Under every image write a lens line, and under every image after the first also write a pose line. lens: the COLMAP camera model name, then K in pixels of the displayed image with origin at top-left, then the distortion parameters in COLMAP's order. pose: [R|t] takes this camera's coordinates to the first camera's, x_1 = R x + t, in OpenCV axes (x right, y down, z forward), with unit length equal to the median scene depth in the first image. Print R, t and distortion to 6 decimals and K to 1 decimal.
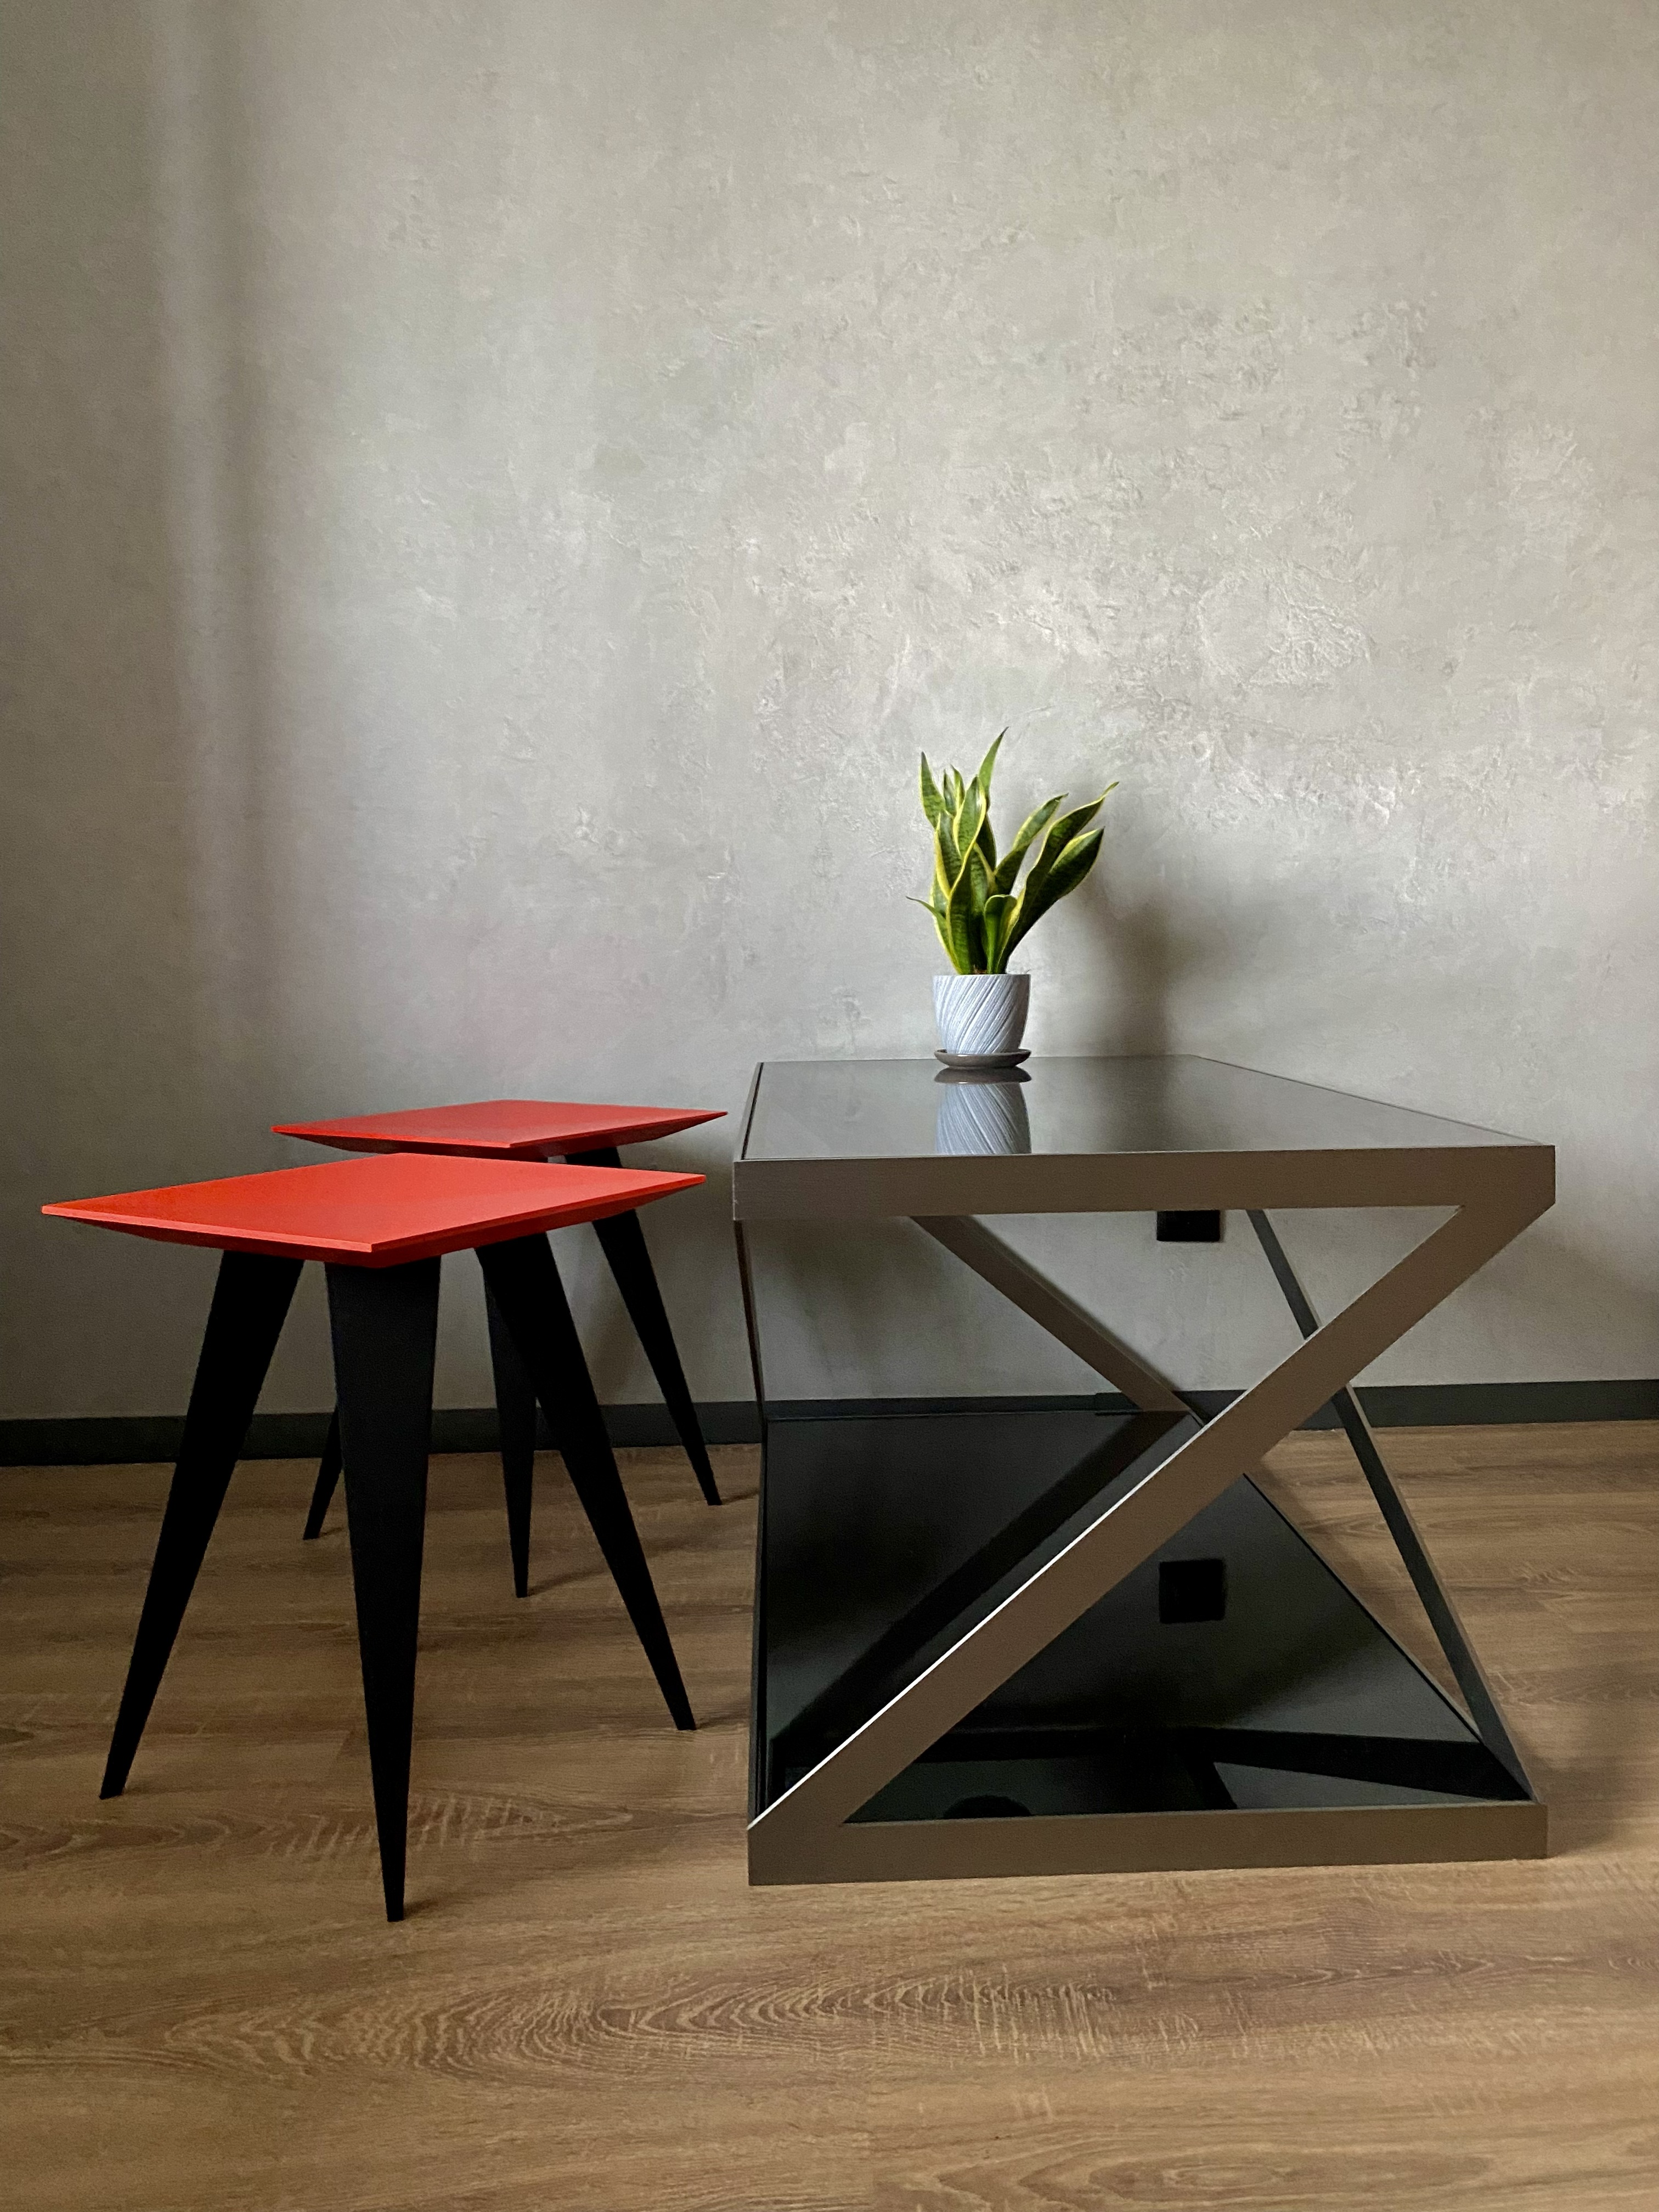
lens RADIAL K [[1699.8, 0, 844.3], [0, 1699.8, 1088.9], [0, 0, 1]] dist [0.017124, -0.013661]
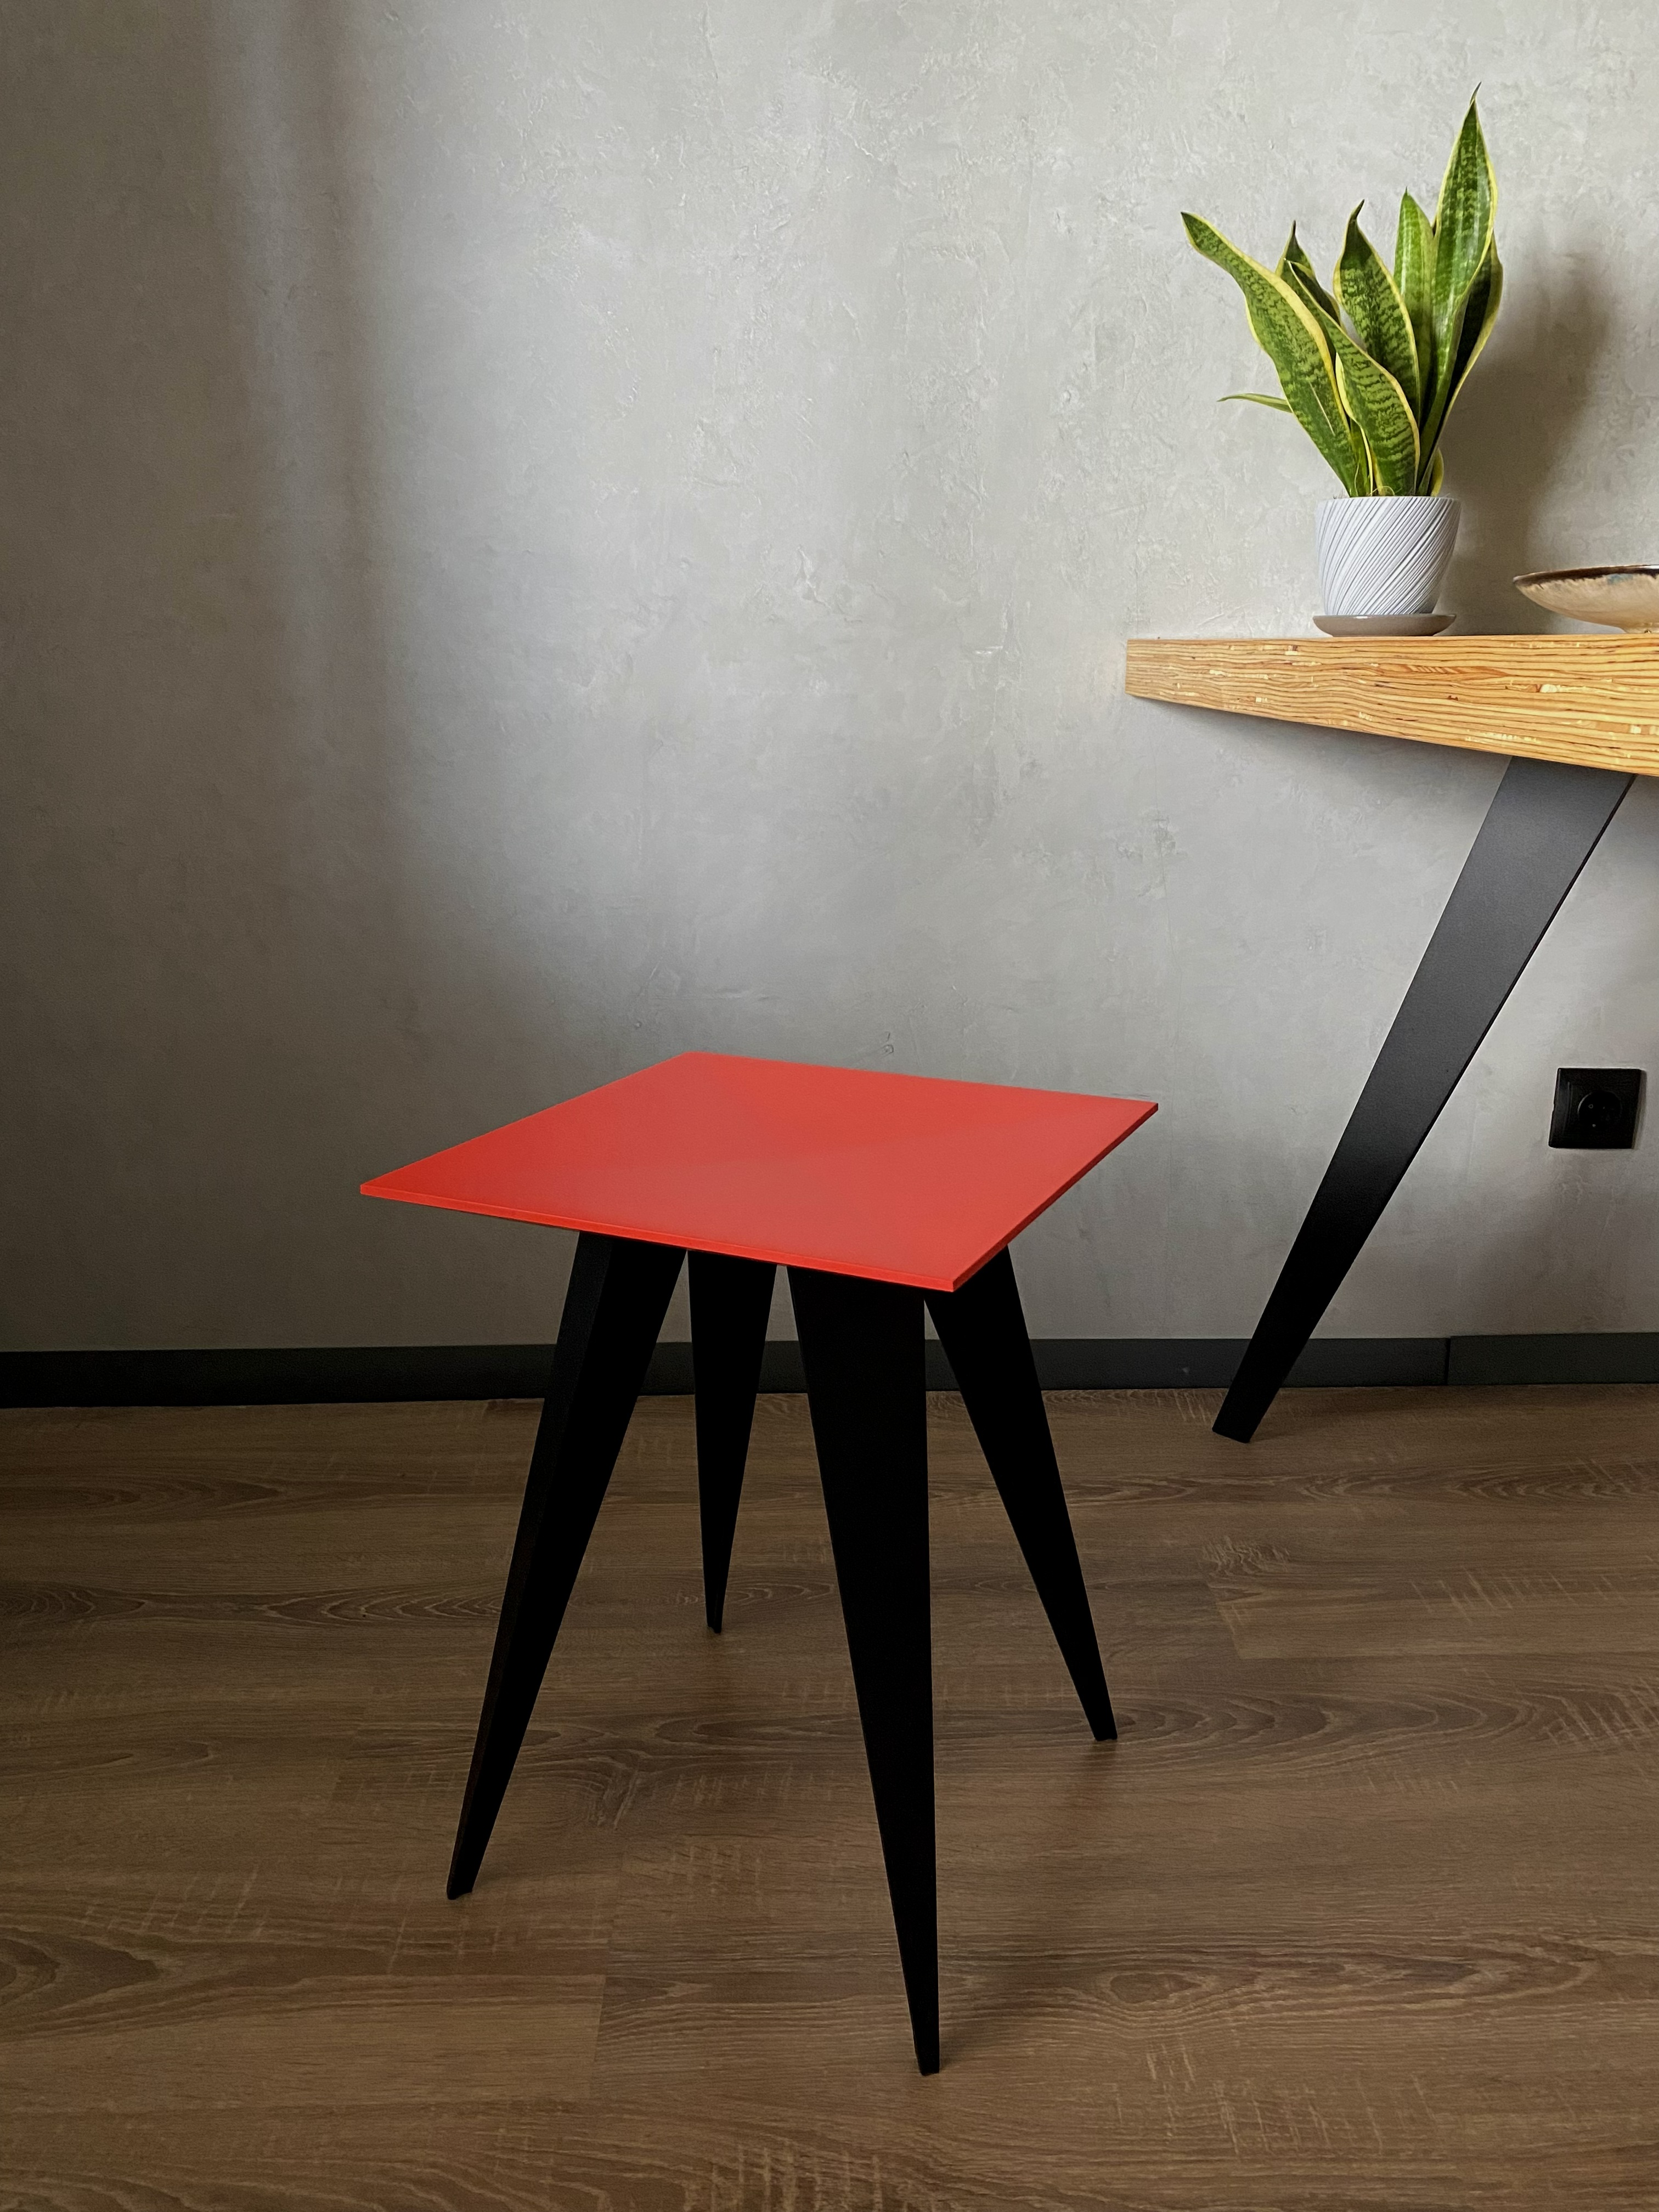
lens RADIAL K [[1699.8, 0, 834.6], [0, 1699.8, 1094.6], [0, 0, 1]] dist [0.017124, -0.013661]
pose [[0.999668, 0.014031, -0.021632, -0.125004], [-0.009987, 0.984185, 0.176860, -0.068647], [0.023772, -0.176585, 0.983998, 0.255104]]
